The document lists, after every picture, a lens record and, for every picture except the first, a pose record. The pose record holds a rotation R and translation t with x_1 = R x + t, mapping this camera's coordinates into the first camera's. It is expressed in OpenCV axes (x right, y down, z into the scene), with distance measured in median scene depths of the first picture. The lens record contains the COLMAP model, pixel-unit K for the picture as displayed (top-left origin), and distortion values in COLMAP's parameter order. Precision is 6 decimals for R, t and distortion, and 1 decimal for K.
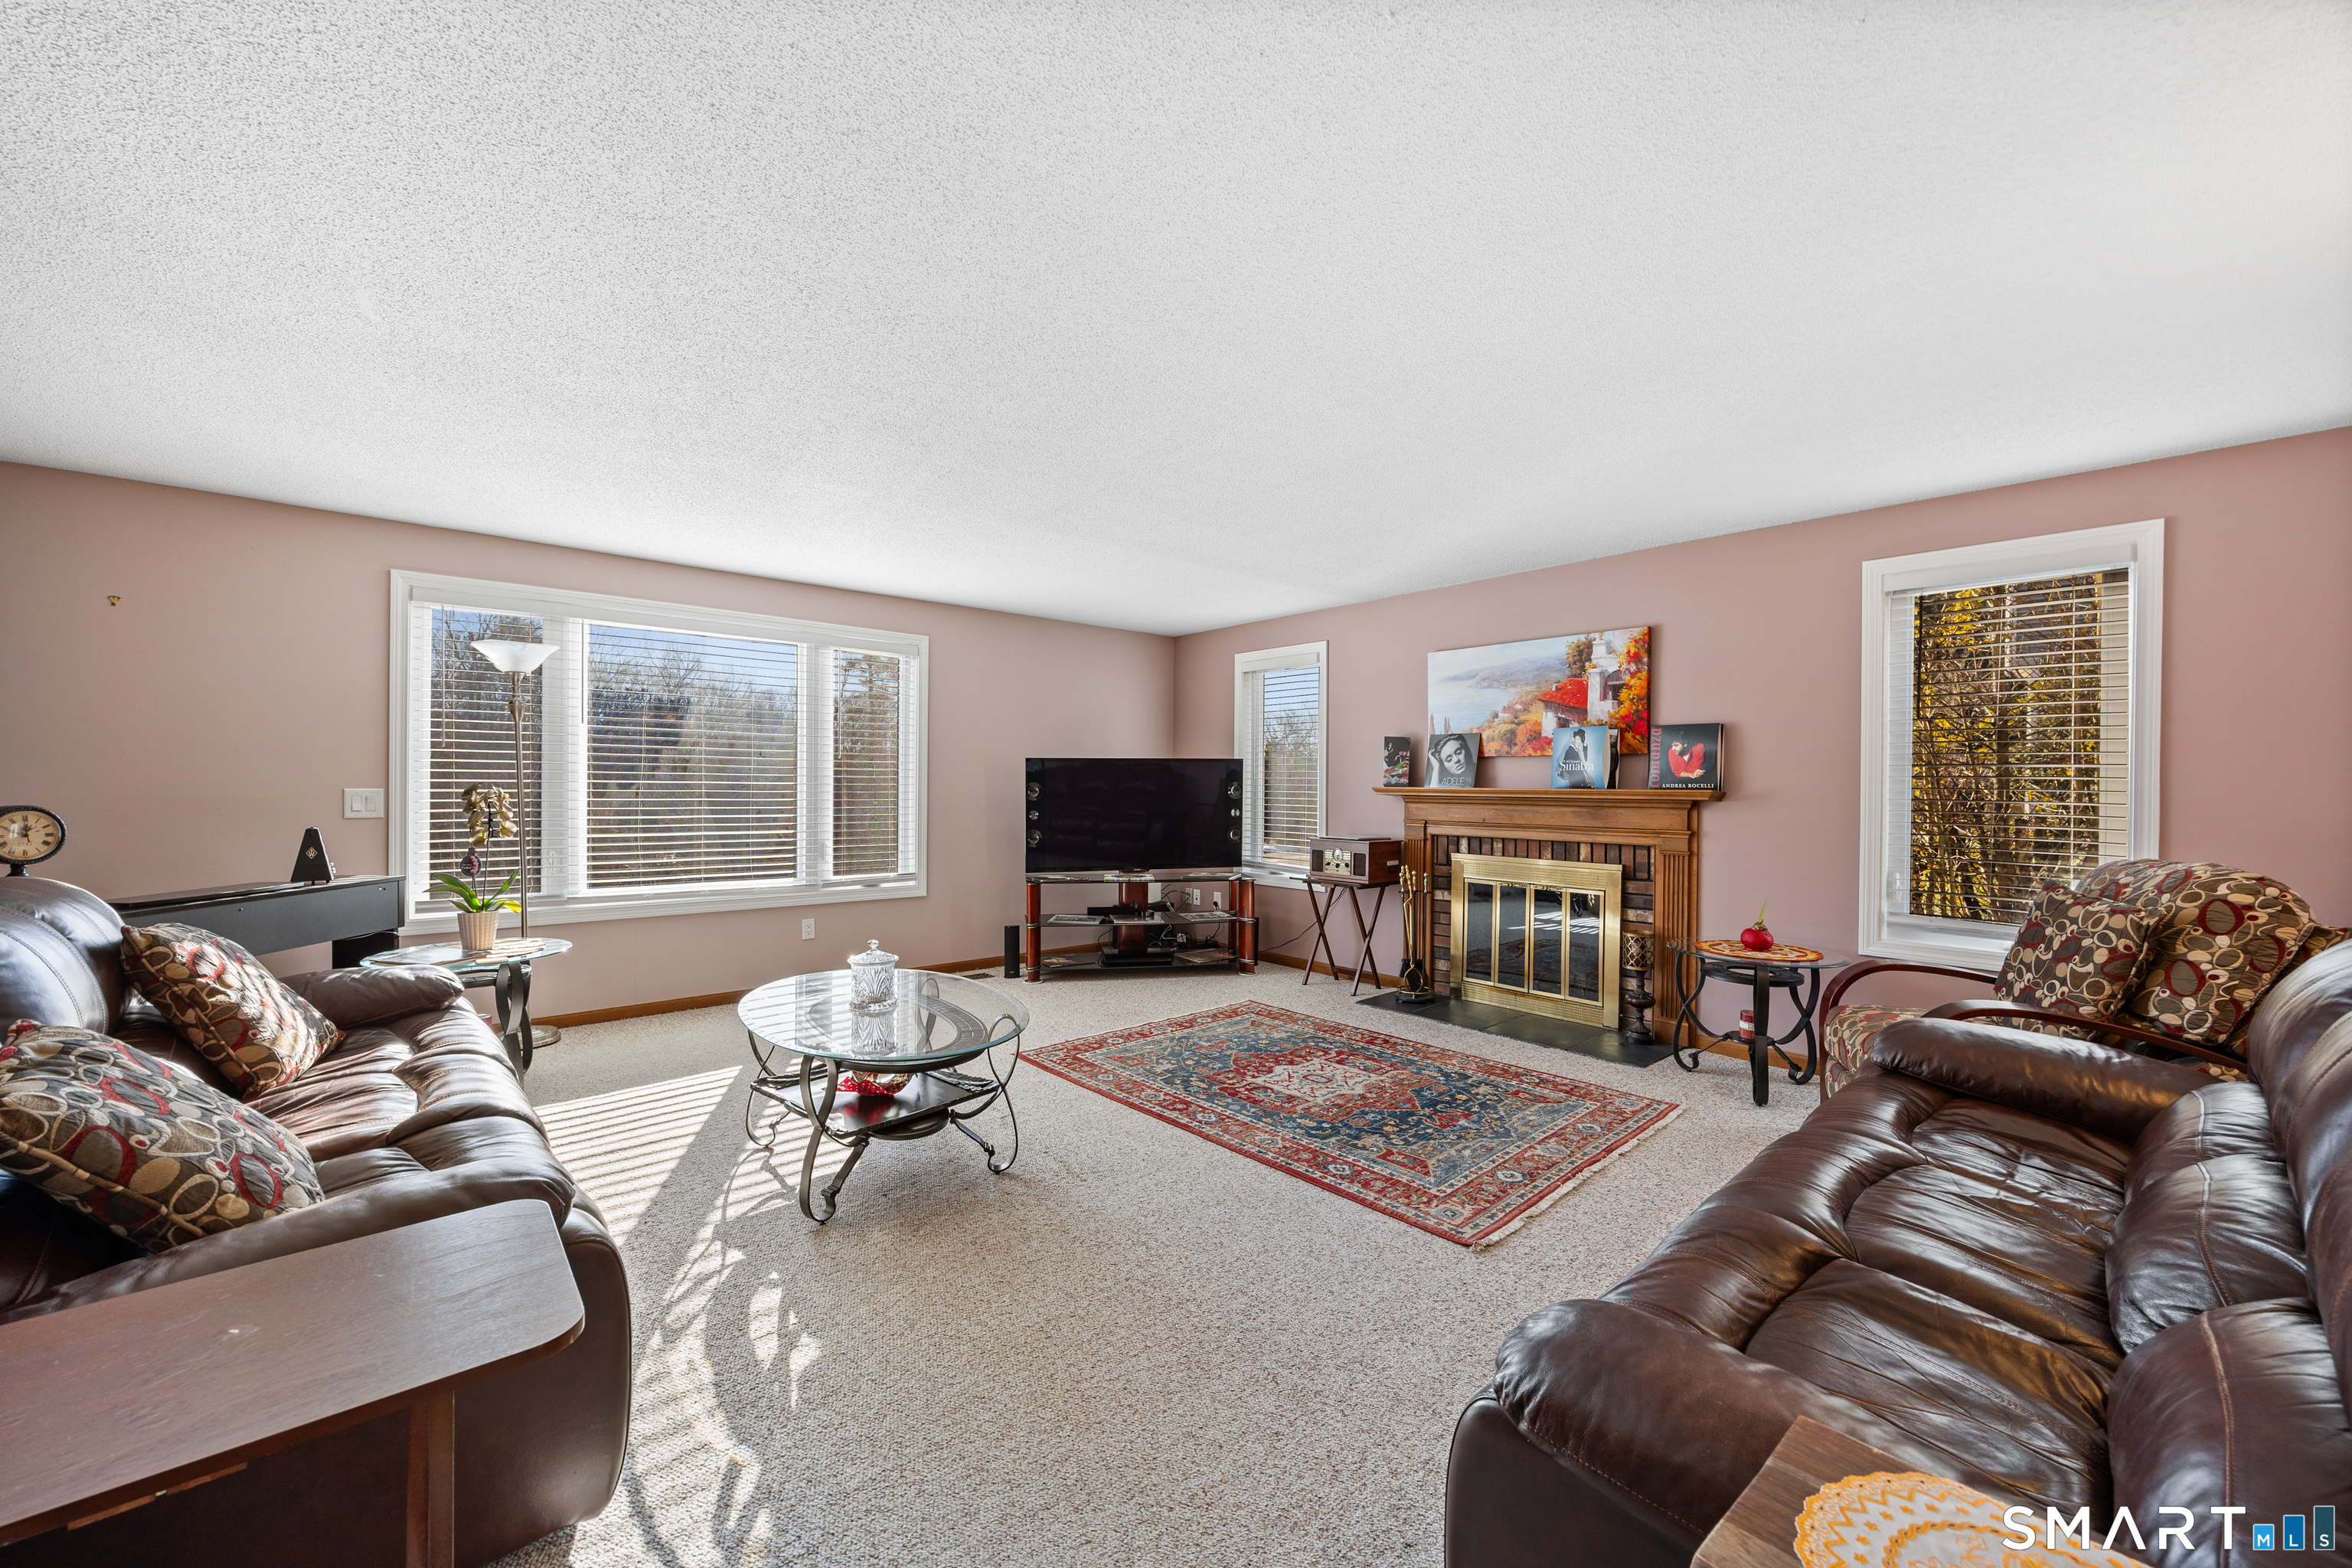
lens RADIAL K [[919.5, 0, 1188.3], [0, 919.5, 790.3], [0, 0, 1]] dist [-0.001077, 0.000077]
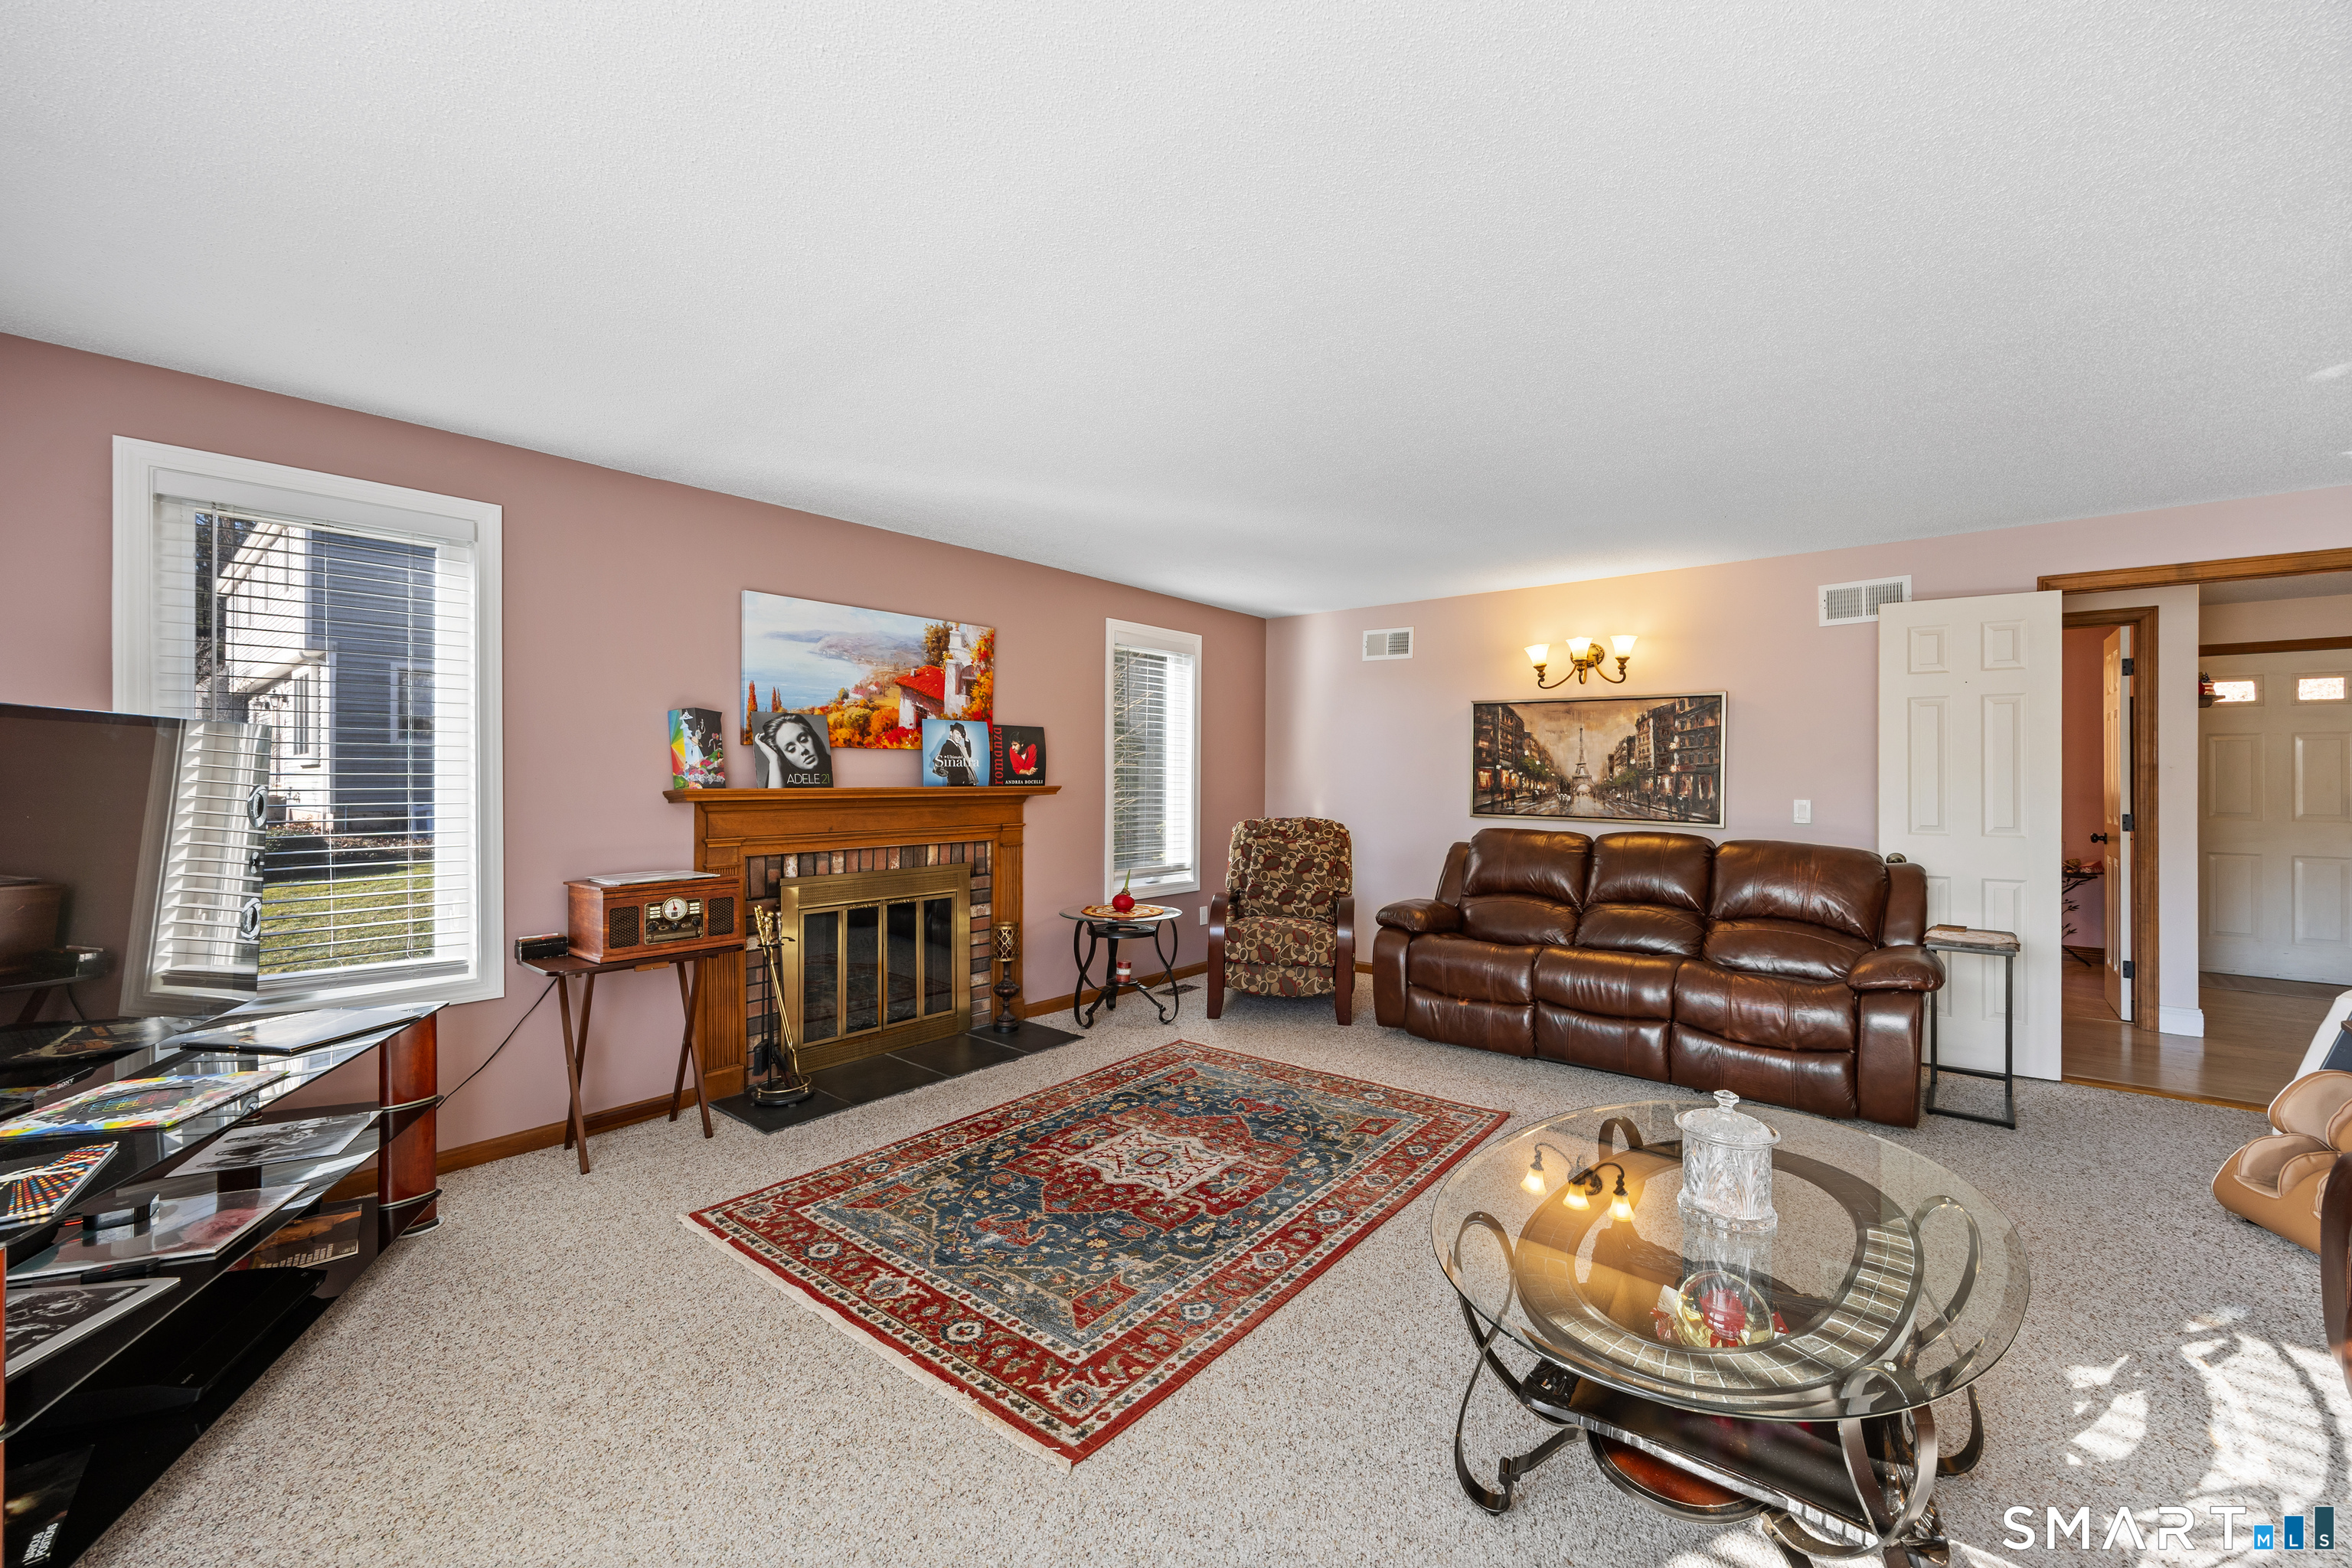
lens RADIAL K [[919.5, 0, 1189.2], [0, 919.5, 772.3], [0, 0, 1]] dist [-0.001077, 0.000077]
pose [[-0.152043, -0.000418, 0.988374, -0.573097], [0.005258, 0.999985, 0.001232, -0.016925], [-0.988360, 0.005384, -0.152038, 0.967729]]
